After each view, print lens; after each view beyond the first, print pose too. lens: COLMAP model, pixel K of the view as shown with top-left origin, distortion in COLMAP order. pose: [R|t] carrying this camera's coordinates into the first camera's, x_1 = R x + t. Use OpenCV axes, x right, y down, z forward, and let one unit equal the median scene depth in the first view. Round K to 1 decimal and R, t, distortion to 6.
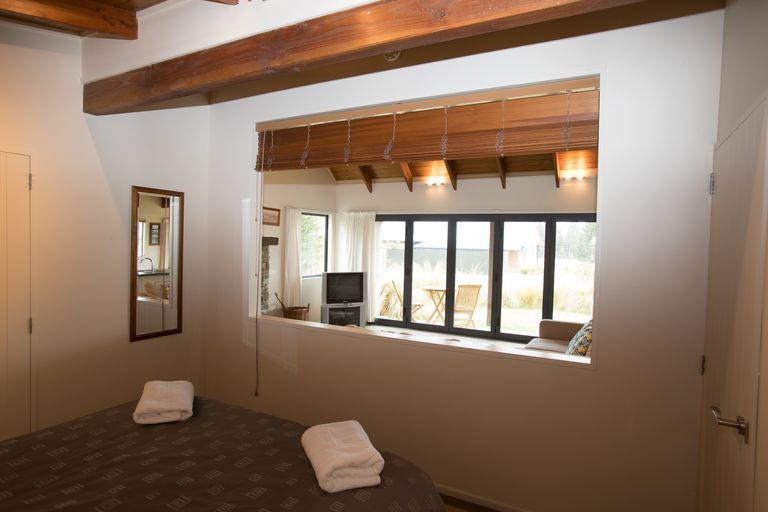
lens RADIAL K [[435.9, 0, 384.5], [0, 435.9, 251.7], [0, 0, 1]] dist [0.001998, 0.000409]
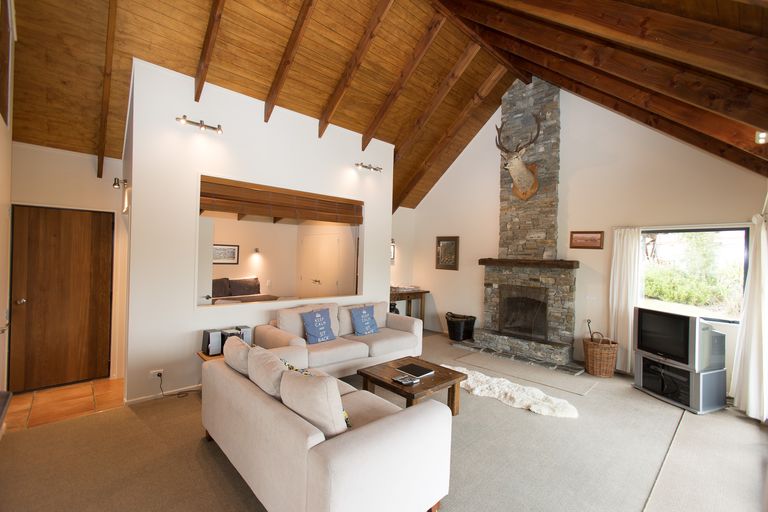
lens RADIAL K [[341.8, 0, 388.4], [0, 341.8, 256.7], [0, 0, 1]] dist [0.011273, 0.000356]
pose [[-0.310824, -0.031356, -0.949950, 0.594151], [-0.059301, 0.998148, -0.013543, -0.006281], [0.948616, 0.052123, -0.312108, 0.799811]]
